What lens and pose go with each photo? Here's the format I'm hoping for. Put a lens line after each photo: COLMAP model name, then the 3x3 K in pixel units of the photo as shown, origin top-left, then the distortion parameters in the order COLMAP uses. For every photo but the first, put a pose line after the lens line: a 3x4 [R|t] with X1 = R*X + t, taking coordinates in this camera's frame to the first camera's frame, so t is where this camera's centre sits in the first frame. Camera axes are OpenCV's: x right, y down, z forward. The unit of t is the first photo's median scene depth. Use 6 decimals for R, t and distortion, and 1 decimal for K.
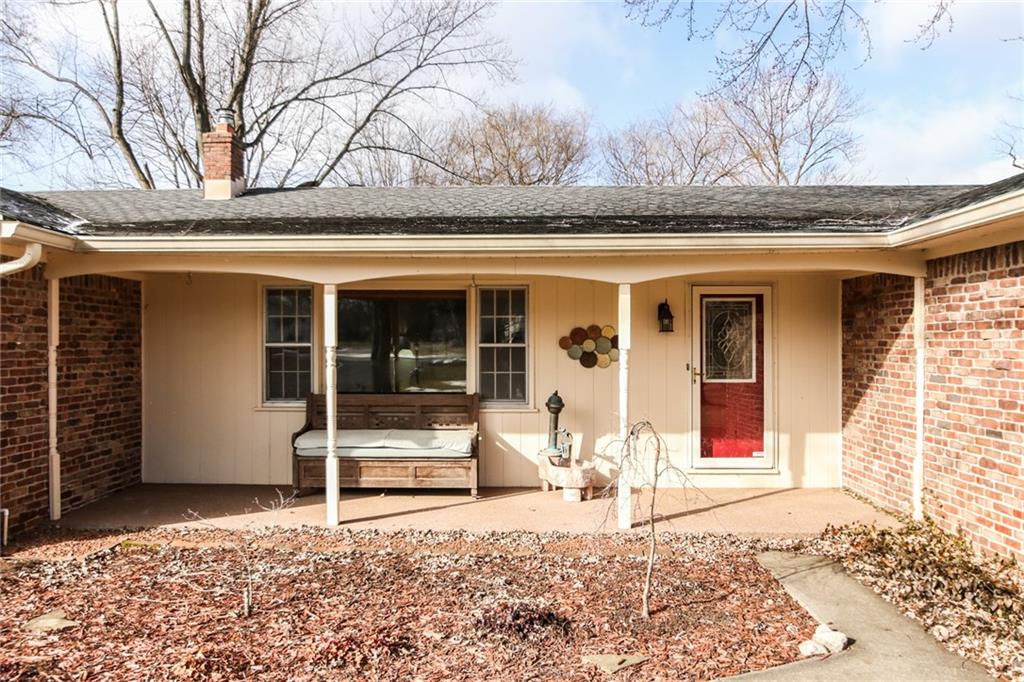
lens RADIAL K [[731.7, 0, 512.0], [0, 731.7, 341.0], [0, 0, 1]] dist [-0.001822, -0.000992]
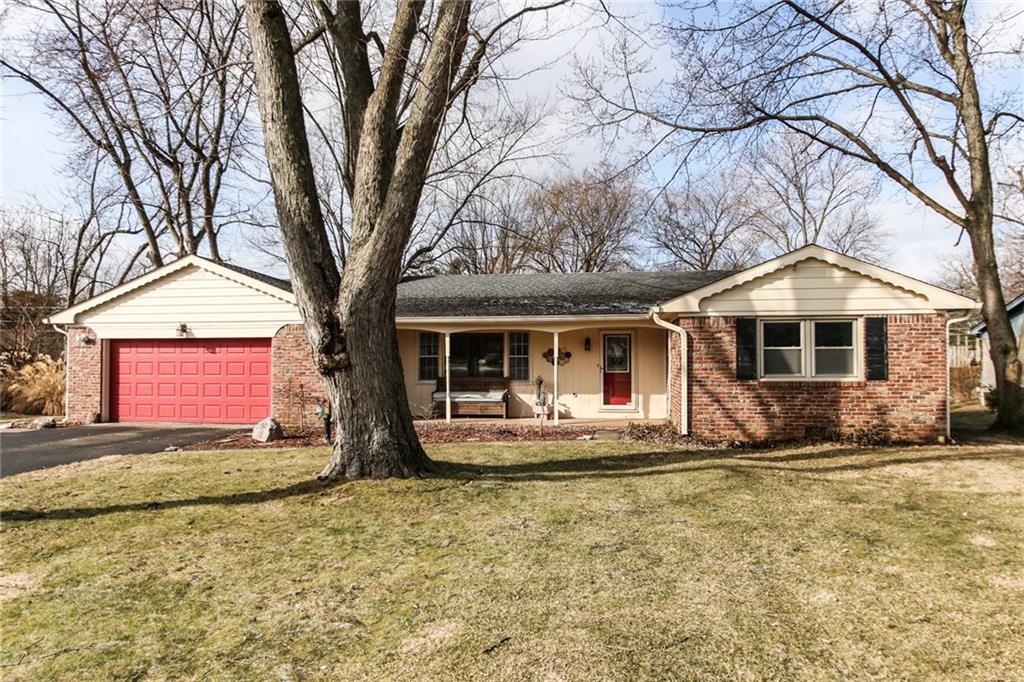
lens RADIAL K [[721.0, 0, 512.0], [0, 721.0, 341.0], [0, 0, 1]] dist [0.000778, 0.000036]
pose [[0.991071, -0.005405, -0.133227, 0.274781], [0.002340, 0.999729, -0.023155, 0.010154], [0.133316, 0.022637, 0.990815, -1.295637]]
